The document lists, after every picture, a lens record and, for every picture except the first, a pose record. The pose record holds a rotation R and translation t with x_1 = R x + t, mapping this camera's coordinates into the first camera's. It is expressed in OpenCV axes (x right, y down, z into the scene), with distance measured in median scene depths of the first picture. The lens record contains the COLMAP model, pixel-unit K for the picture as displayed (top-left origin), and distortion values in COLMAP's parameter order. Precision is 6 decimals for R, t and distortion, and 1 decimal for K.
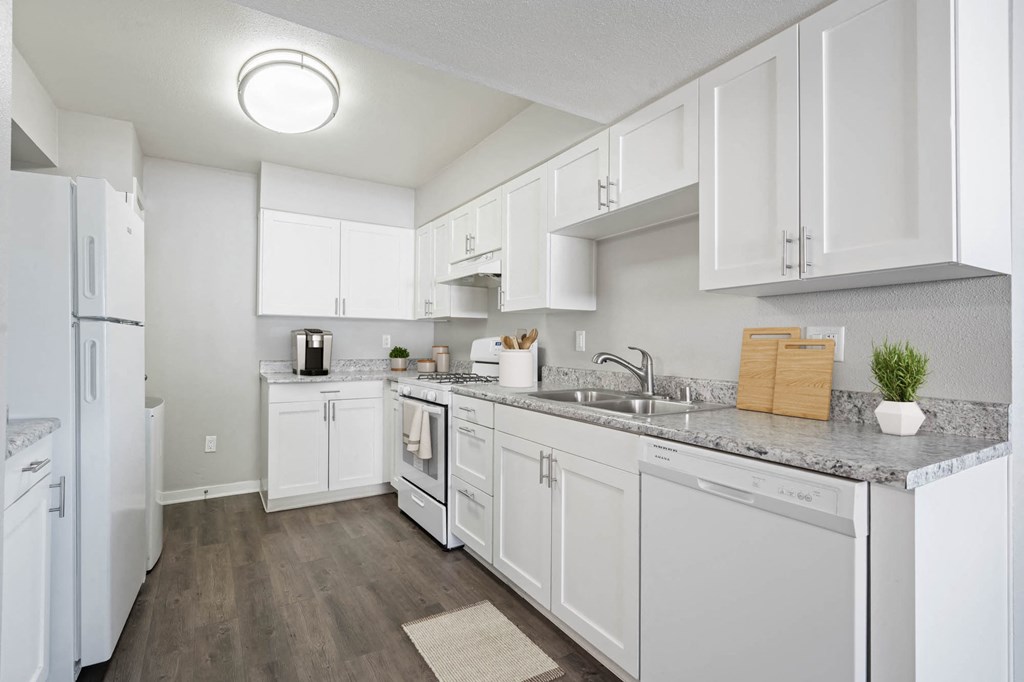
lens RADIAL K [[494.0, 0, 512.1], [0, 494.0, 338.3], [0, 0, 1]] dist [-0.003660, -0.000013]
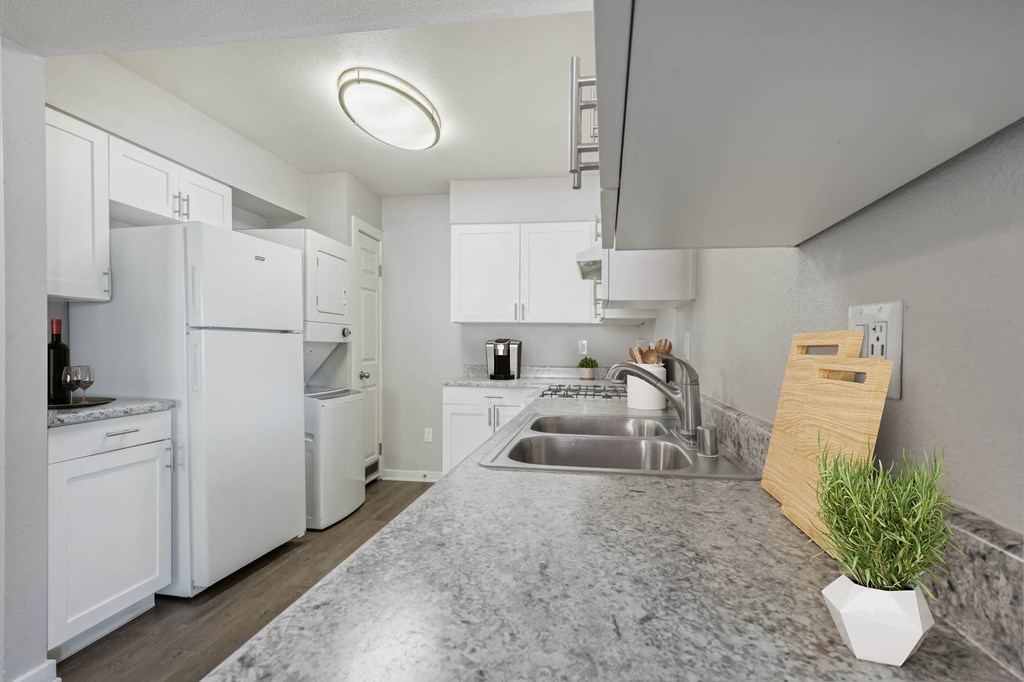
lens RADIAL K [[497.0, 0, 512.9], [0, 497.0, 349.4], [0, 0, 1]] dist [-0.000291, -0.000143]
pose [[0.749128, 0.004662, -0.662409, 0.304756], [-0.000066, 0.999976, 0.006963, 0.004232], [0.662426, -0.005172, 0.749110, 0.251809]]
